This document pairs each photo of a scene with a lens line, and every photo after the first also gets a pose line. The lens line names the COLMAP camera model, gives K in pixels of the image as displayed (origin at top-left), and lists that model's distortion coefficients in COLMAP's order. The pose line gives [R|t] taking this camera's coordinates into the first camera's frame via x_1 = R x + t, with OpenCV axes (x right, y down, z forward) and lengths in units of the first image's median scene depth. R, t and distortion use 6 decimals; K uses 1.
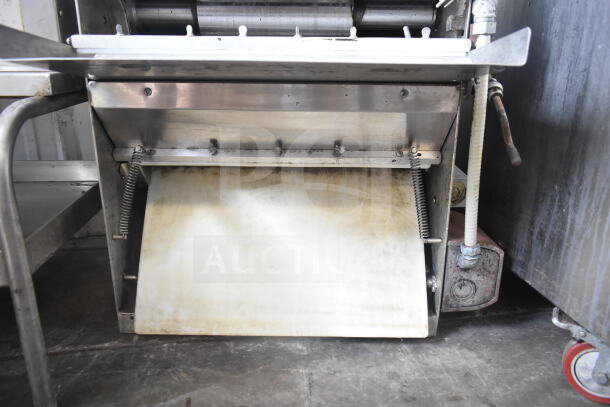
lens RADIAL K [[458.7, 0, 303.6], [0, 458.7, 204.7], [0, 0, 1]] dist [-0.025262, 0.010923]
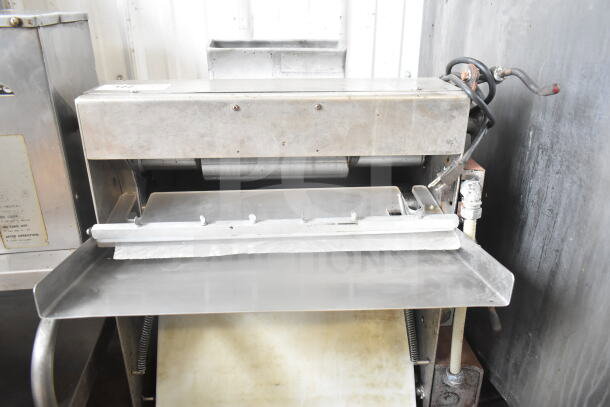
lens RADIAL K [[458.7, 0, 302.4], [0, 458.7, 200.4], [0, 0, 1]] dist [-0.025262, 0.010923]
pose [[0.998112, -0.030201, 0.053476, -0.060846], [0.025643, 0.996139, 0.083963, -0.431344], [-0.055805, -0.082433, 0.995033, -0.071163]]
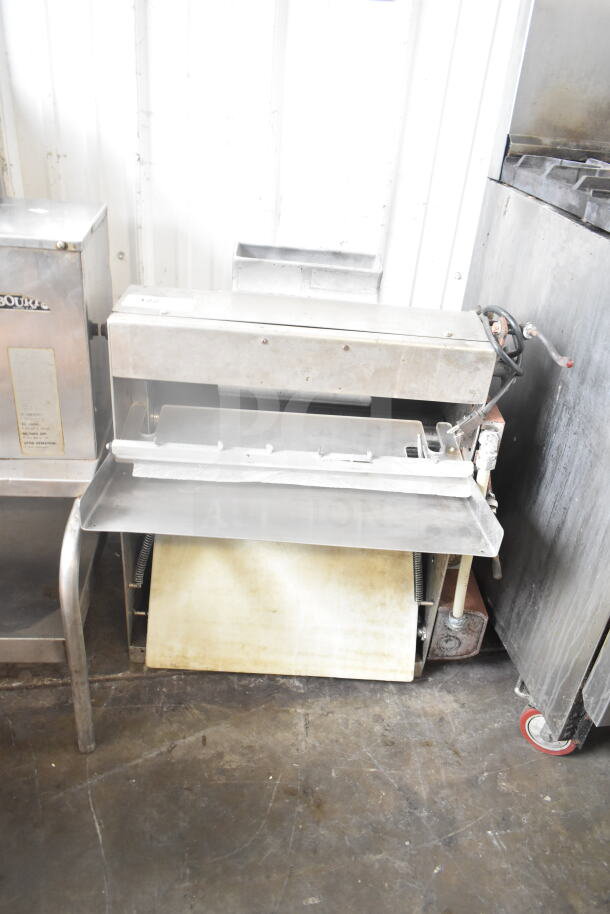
lens RADIAL K [[687.3, 0, 310.2], [0, 687.3, 457.9], [0, 0, 1]] dist [-0.025262, 0.010923]
pose [[0.996641, 0.059125, 0.056670, -0.108059], [-0.070088, 0.973712, 0.216731, -0.608644], [-0.042366, -0.219975, 0.974585, -0.518152]]
